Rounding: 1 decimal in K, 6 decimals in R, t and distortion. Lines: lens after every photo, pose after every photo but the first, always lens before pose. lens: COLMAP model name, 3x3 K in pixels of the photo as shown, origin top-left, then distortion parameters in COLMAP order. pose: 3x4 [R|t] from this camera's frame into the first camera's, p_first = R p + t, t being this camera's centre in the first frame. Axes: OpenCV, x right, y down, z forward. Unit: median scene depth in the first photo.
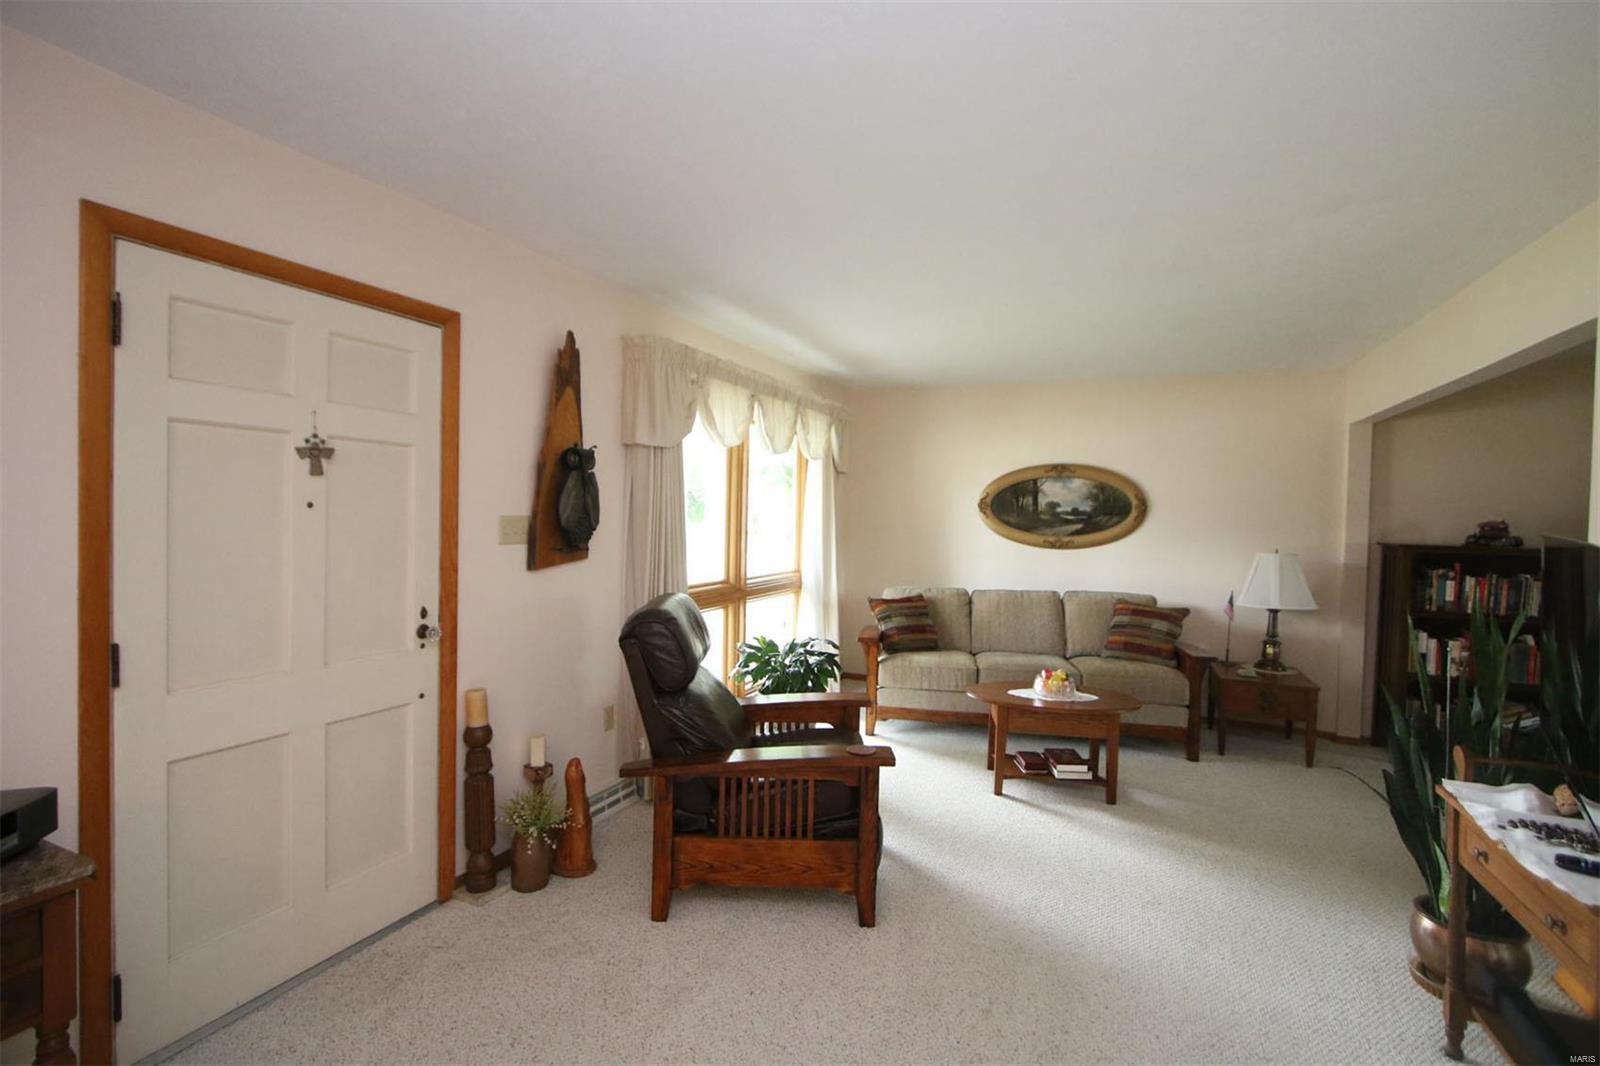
lens RADIAL K [[732.7, 0, 800.5], [0, 732.7, 526.6], [0, 0, 1]] dist [-0.006070, -0.003130]
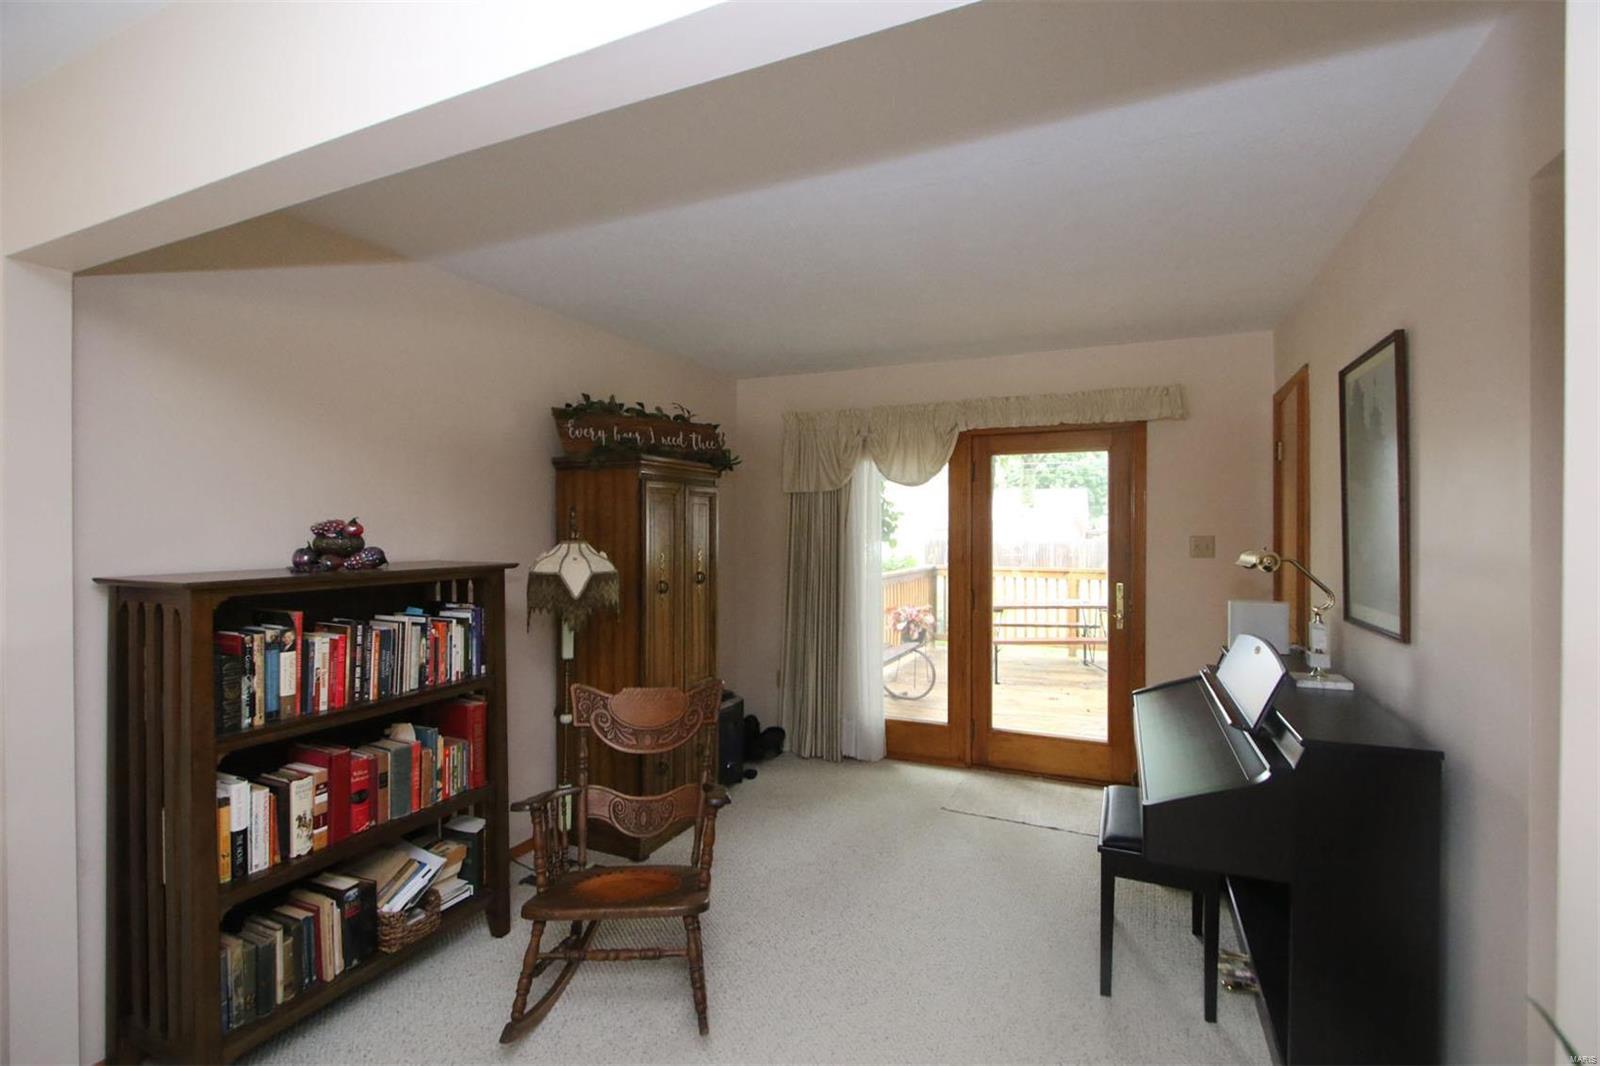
lens RADIAL K [[732.7, 0, 800.5], [0, 732.7, 526.6], [0, 0, 1]] dist [-0.006070, -0.003130]
pose [[0.019791, -0.019647, 0.999611, 0.442383], [0.017470, 0.999661, 0.019302, -0.007298], [-0.999651, 0.017081, 0.020128, 0.666884]]
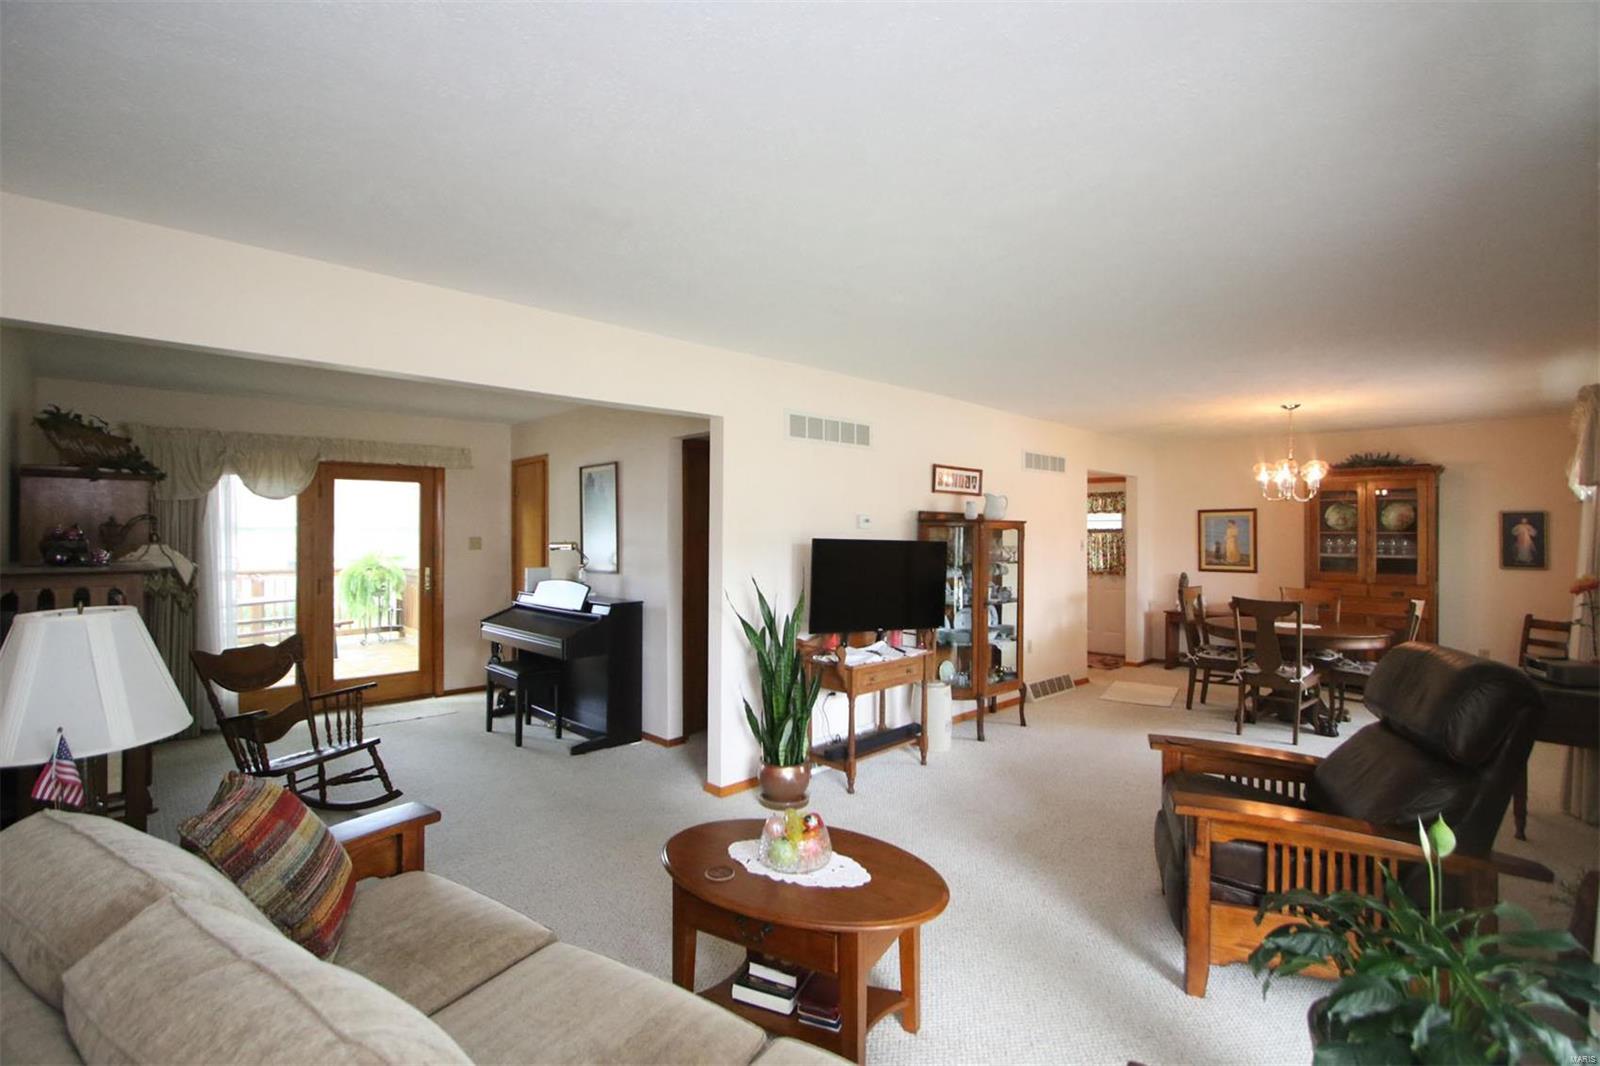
lens RADIAL K [[732.7, 0, 800.5], [0, 732.7, 526.6], [0, 0, 1]] dist [-0.006070, -0.003130]
pose [[-0.933344, -0.019748, 0.358440, 0.153978], [-0.015194, 0.999764, 0.015516, -0.026200], [-0.358661, 0.009036, -0.933424, 1.367974]]
